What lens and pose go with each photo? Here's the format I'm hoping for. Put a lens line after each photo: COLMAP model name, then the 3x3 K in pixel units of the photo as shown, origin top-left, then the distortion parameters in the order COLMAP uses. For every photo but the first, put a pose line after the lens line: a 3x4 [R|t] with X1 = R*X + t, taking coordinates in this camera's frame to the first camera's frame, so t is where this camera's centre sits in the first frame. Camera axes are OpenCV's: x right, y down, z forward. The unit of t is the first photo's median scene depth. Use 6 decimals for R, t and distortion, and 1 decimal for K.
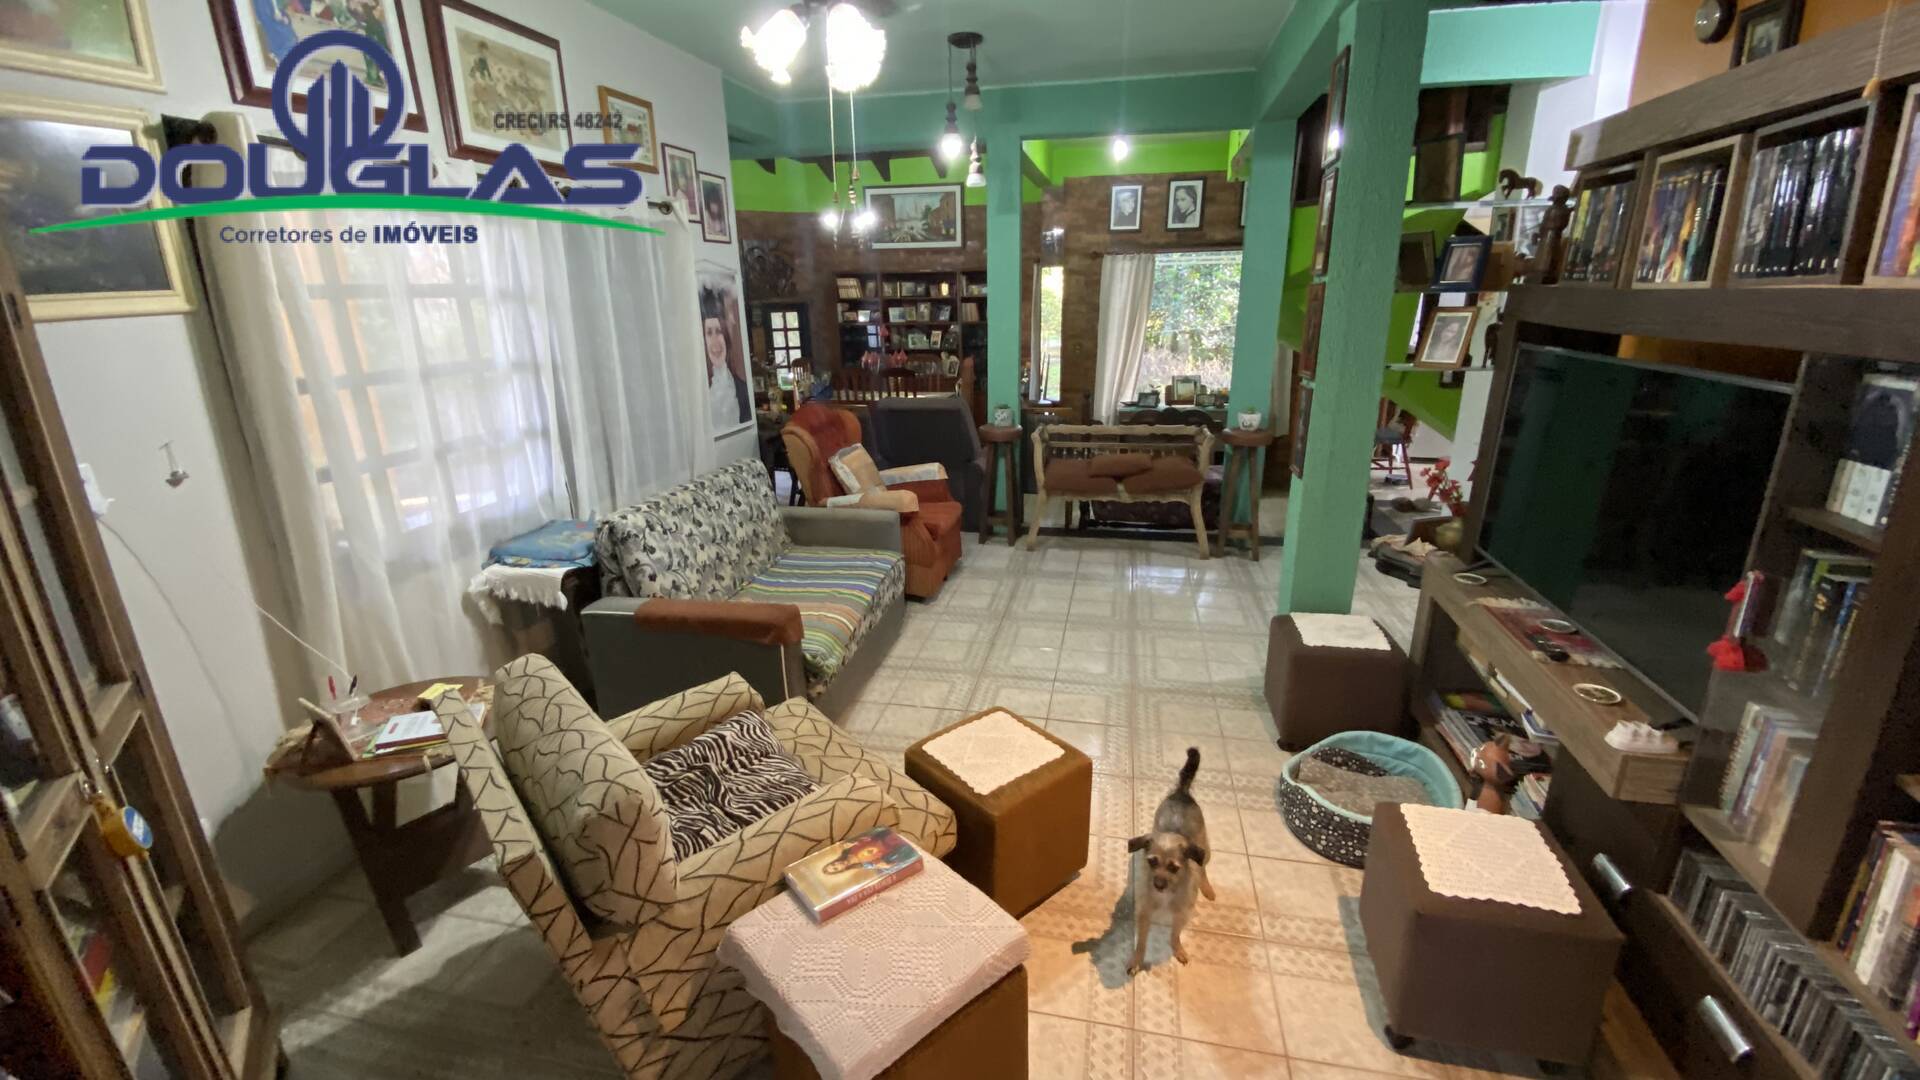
lens RADIAL K [[800.9, 0, 953.6], [0, 800.9, 529.4], [0, 0, 1]] dist [0.012015, -0.002416]
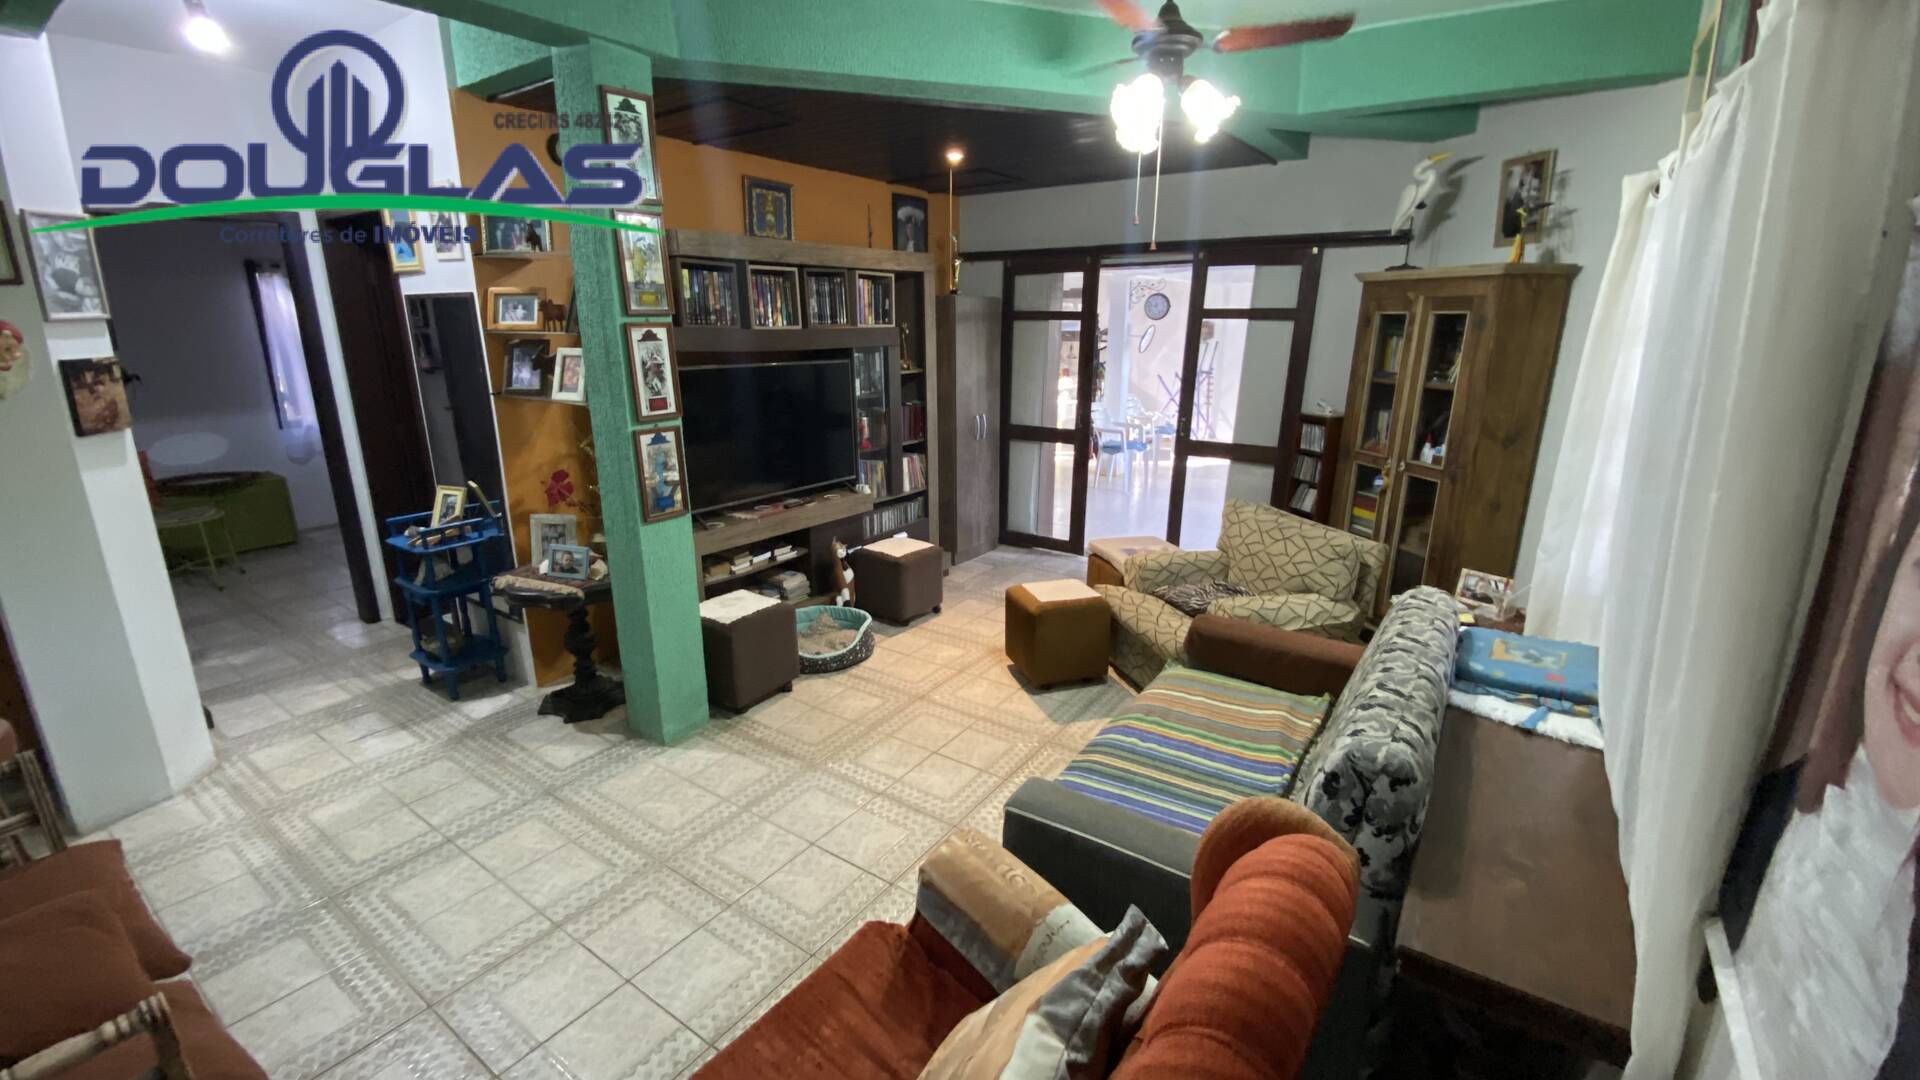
lens RADIAL K [[800.9, 0, 963.8], [0, 800.9, 539.5], [0, 0, 1]] dist [0.012015, -0.002416]
pose [[-0.922803, -0.088324, 0.375012, -0.290133], [0.127514, 0.848492, 0.513616, -0.532483], [-0.363560, 0.521785, -0.771728, 1.719989]]
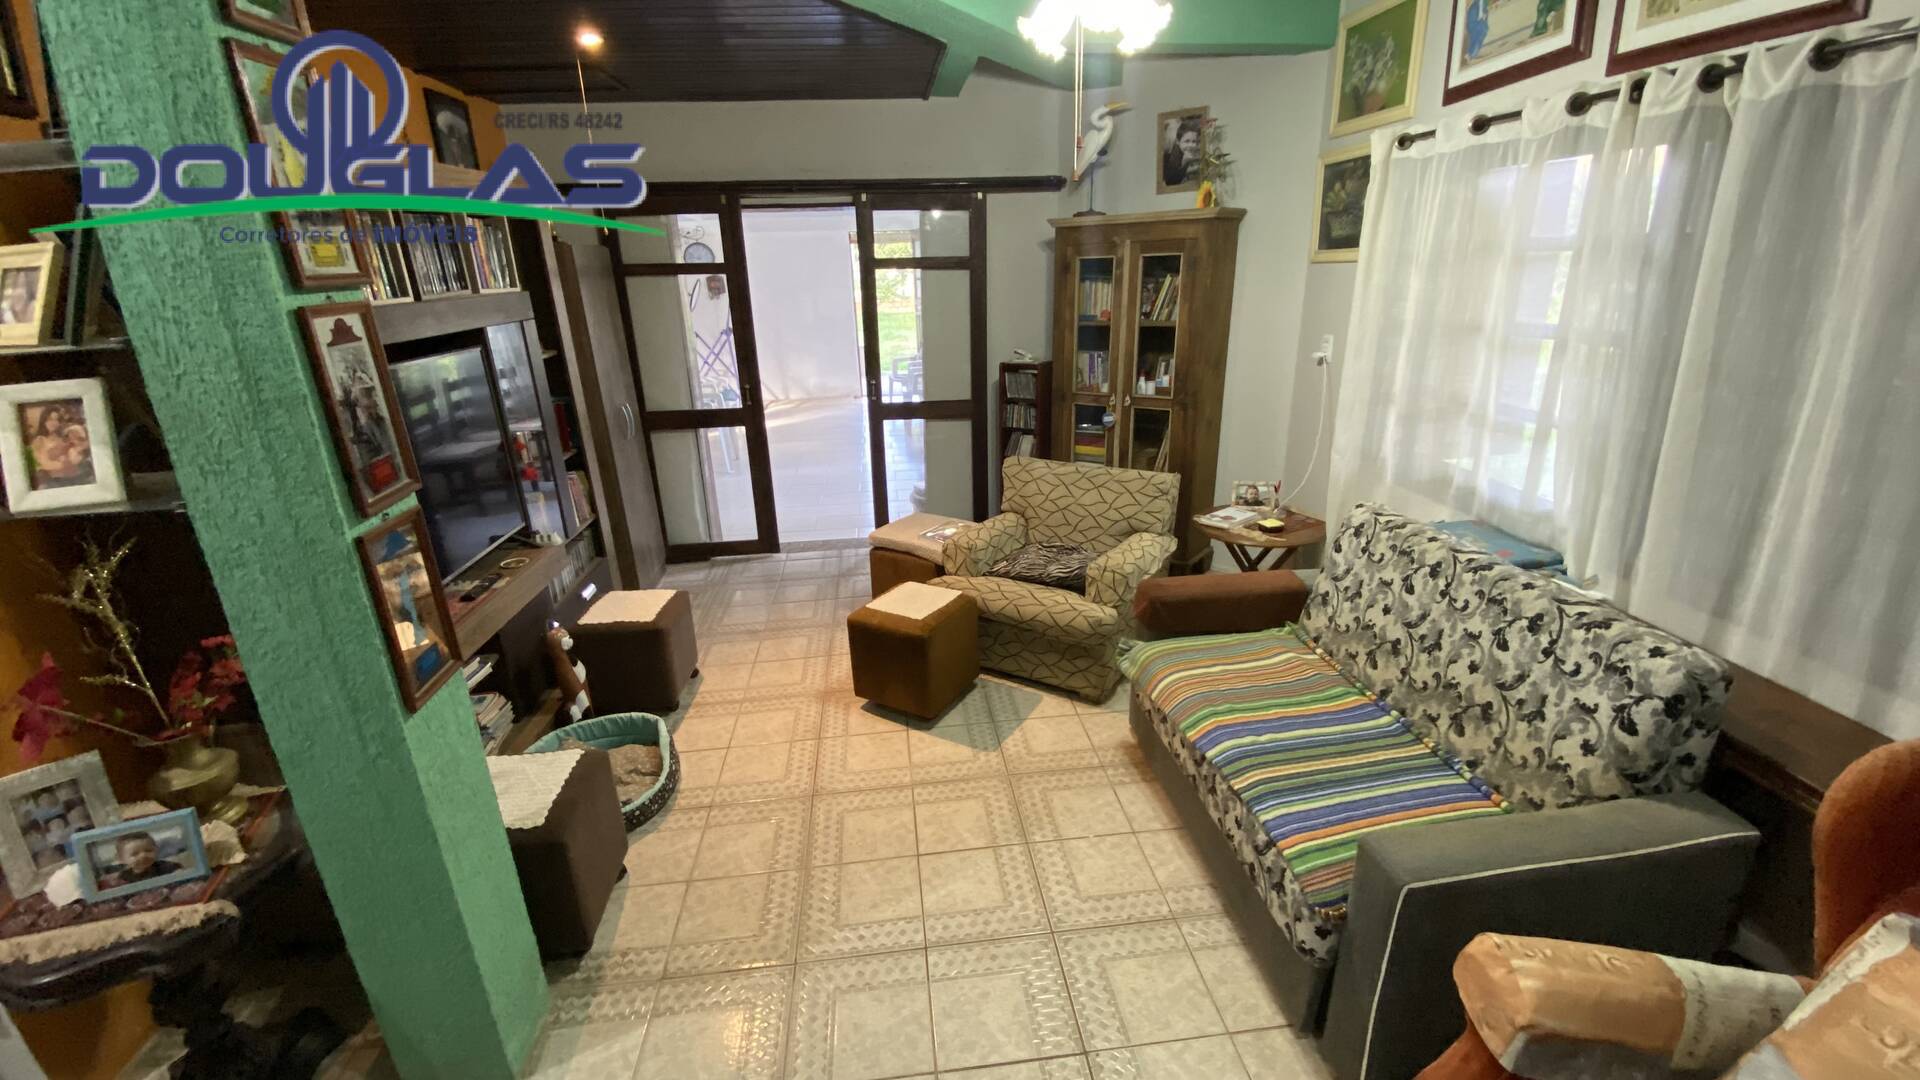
lens RADIAL K [[800.9, 0, 967.4], [0, 800.9, 542.1], [0, 0, 1]] dist [0.012015, -0.002416]
pose [[-0.946934, 0.149158, -0.284723, 0.275579], [-0.048919, 0.808614, 0.586302, -0.479692], [0.317683, 0.569118, -0.758408, 1.502712]]
